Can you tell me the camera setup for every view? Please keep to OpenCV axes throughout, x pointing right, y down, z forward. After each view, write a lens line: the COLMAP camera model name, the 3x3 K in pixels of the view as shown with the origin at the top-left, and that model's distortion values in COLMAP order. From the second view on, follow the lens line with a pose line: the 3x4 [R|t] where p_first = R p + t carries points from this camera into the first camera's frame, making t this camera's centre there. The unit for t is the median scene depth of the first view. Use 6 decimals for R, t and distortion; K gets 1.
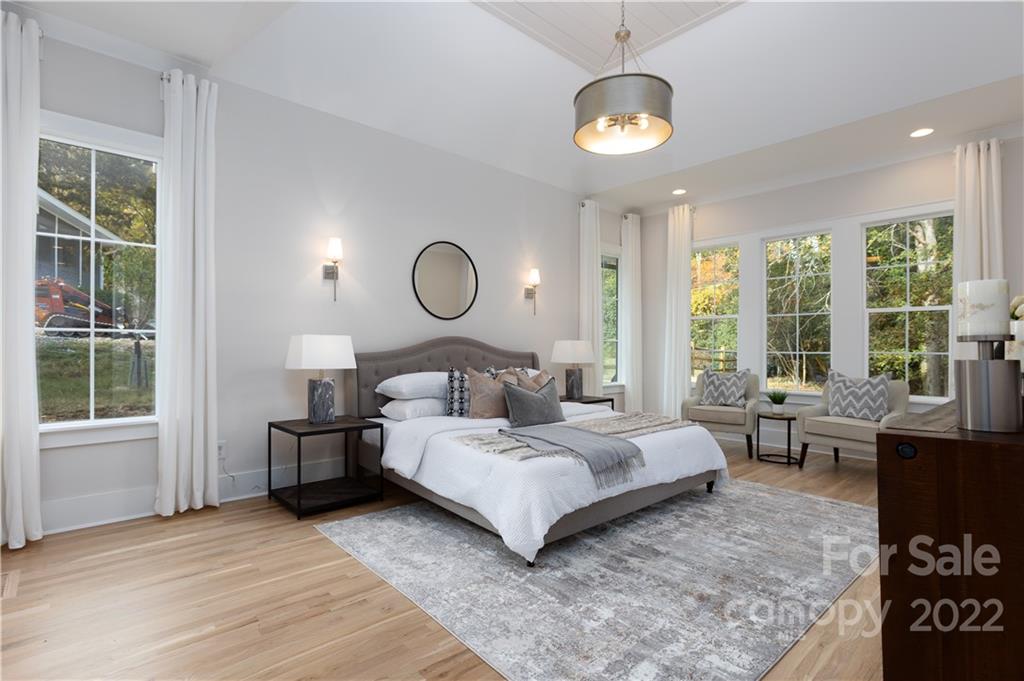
lens RADIAL K [[492.7, 0, 509.0], [0, 492.7, 341.1], [0, 0, 1]] dist [-0.017173, 0.004772]
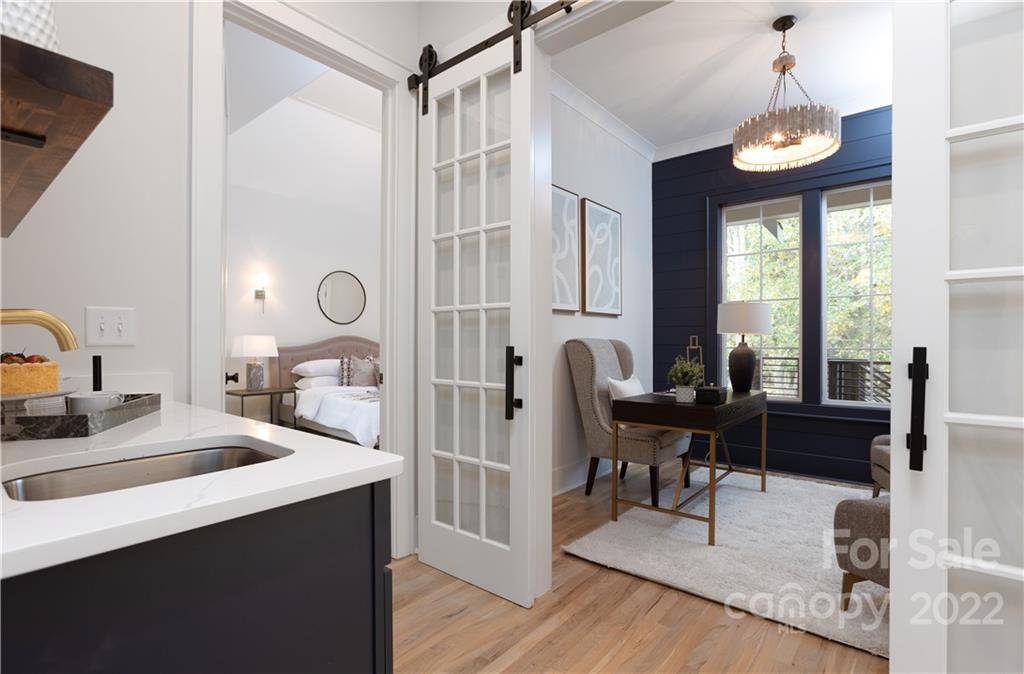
lens RADIAL K [[492.7, 0, 517.2], [0, 492.7, 341.8], [0, 0, 1]] dist [-0.017173, 0.004772]
pose [[0.988532, -0.004218, 0.150953, 0.199880], [0.002617, 0.999938, 0.010806, -0.006884], [-0.150989, -0.010287, 0.988482, -0.638841]]
